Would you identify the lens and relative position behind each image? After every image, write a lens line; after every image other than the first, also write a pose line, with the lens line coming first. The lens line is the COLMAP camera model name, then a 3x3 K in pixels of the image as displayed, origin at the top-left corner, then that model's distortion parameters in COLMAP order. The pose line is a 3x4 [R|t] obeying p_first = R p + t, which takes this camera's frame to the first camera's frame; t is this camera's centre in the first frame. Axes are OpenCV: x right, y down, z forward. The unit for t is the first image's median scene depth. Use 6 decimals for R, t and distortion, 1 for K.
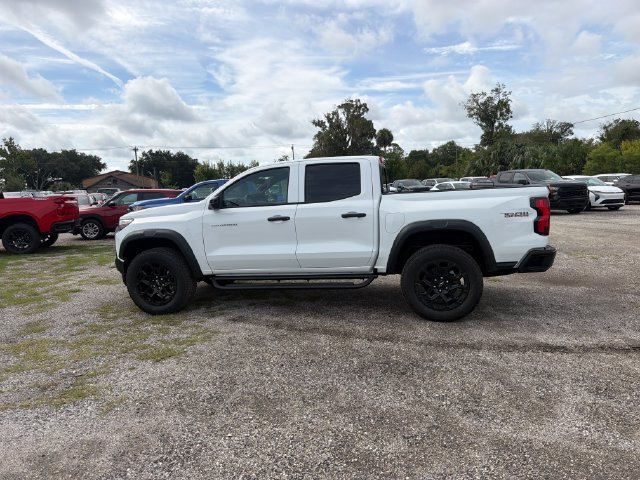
lens RADIAL K [[450.7, 0, 315.5], [0, 450.7, 248.8], [0, 0, 1]] dist [0.041970, -0.053405]
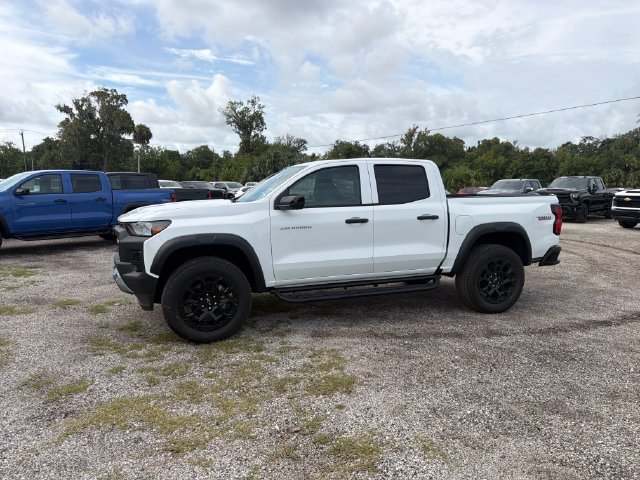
lens RADIAL K [[450.0, 0, 318.4], [0, 450.0, 243.0], [0, 0, 1]] dist [0.062053, -0.084111]
pose [[0.852171, -0.020689, 0.522855, -0.609880], [0.030095, 0.999502, -0.009500, -0.013748], [-0.522398, 0.023831, 0.852369, 0.237688]]
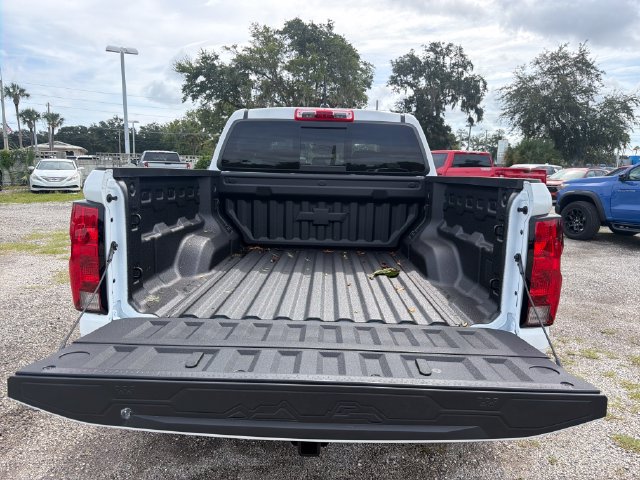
lens RADIAL K [[451.9, 0, 320.0], [0, 451.9, 240.0], [0, 0, 1]] dist [0.045965, -0.059965]
pose [[0.199425, 0.194506, -0.960415, 0.748782], [-0.156420, 0.973854, 0.164748, -0.144044], [0.967348, 0.117373, 0.224636, 0.934808]]
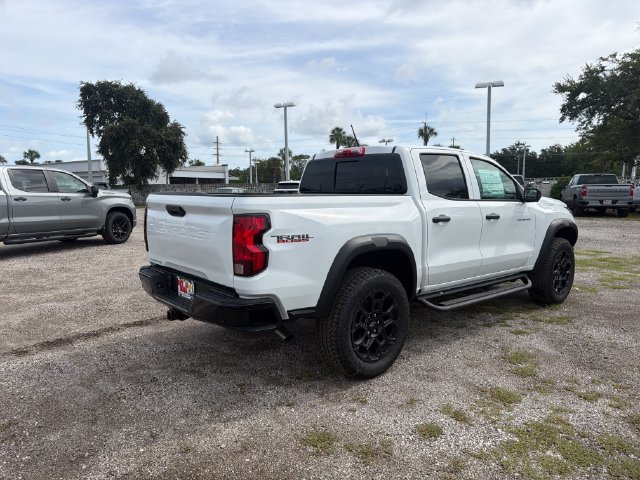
lens RADIAL K [[449.3, 0, 318.2], [0, 449.3, 238.9], [0, 0, 1]] dist [0.055515, -0.070911]
pose [[-0.597441, 0.128422, -0.791563, 0.856943], [-0.077557, 0.973213, 0.216430, -0.225061], [0.798153, 0.190696, -0.571478, 1.502512]]
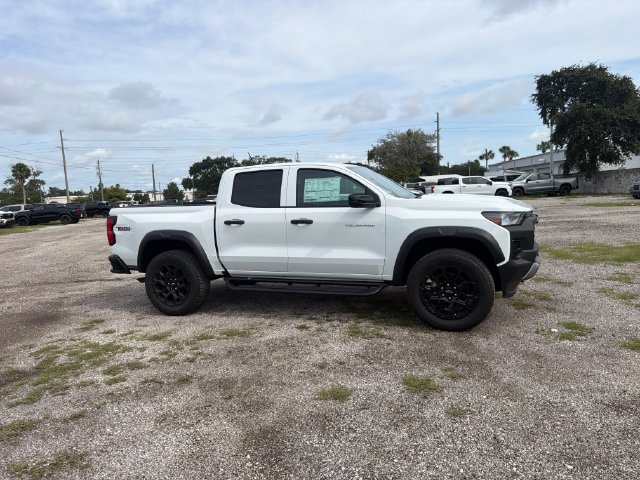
lens RADIAL K [[449.3, 0, 318.2], [0, 449.3, 238.9], [0, 0, 1]] dist [0.055515, -0.070911]
pose [[-0.986633, 0.078085, 0.143029, -0.178330], [0.109374, 0.967962, 0.226025, -0.281799], [-0.120798, 0.238647, -0.963564, 2.184387]]
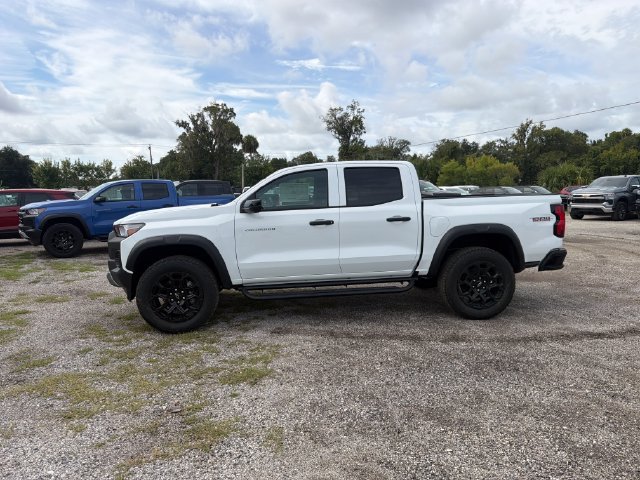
lens RADIAL K [[450.0, 0, 318.4], [0, 450.0, 243.0], [0, 0, 1]] dist [0.062053, -0.084111]
pose [[0.949527, -0.012549, 0.313435, -0.372232], [0.020675, 0.999530, -0.022613, -0.001916], [-0.313004, 0.027952, 0.949340, 0.088891]]
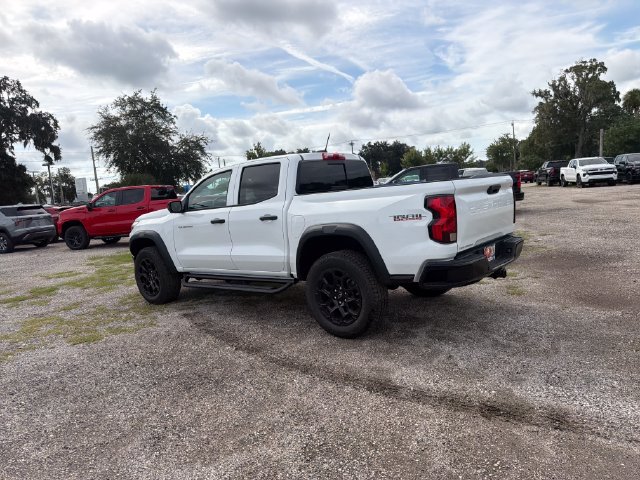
lens RADIAL K [[450.7, 0, 315.5], [0, 450.7, 248.8], [0, 0, 1]] dist [0.041970, -0.053405]
pose [[0.884444, 0.020882, -0.466179, 0.575595], [-0.007094, 0.999485, 0.031311, -0.036737], [0.466592, -0.024386, 0.884136, 0.176696]]
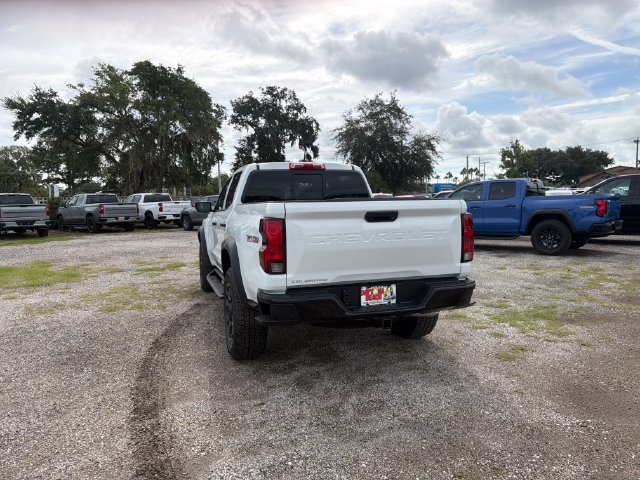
lens RADIAL K [[449.2, 0, 314.3], [0, 449.2, 239.1], [0, 0, 1]] dist [0.068956, -0.089511]
pose [[0.511396, 0.096165, -0.853947, 0.956462], [-0.108598, 0.992984, 0.046786, -0.103195], [0.852455, 0.068811, 0.518252, 0.602804]]
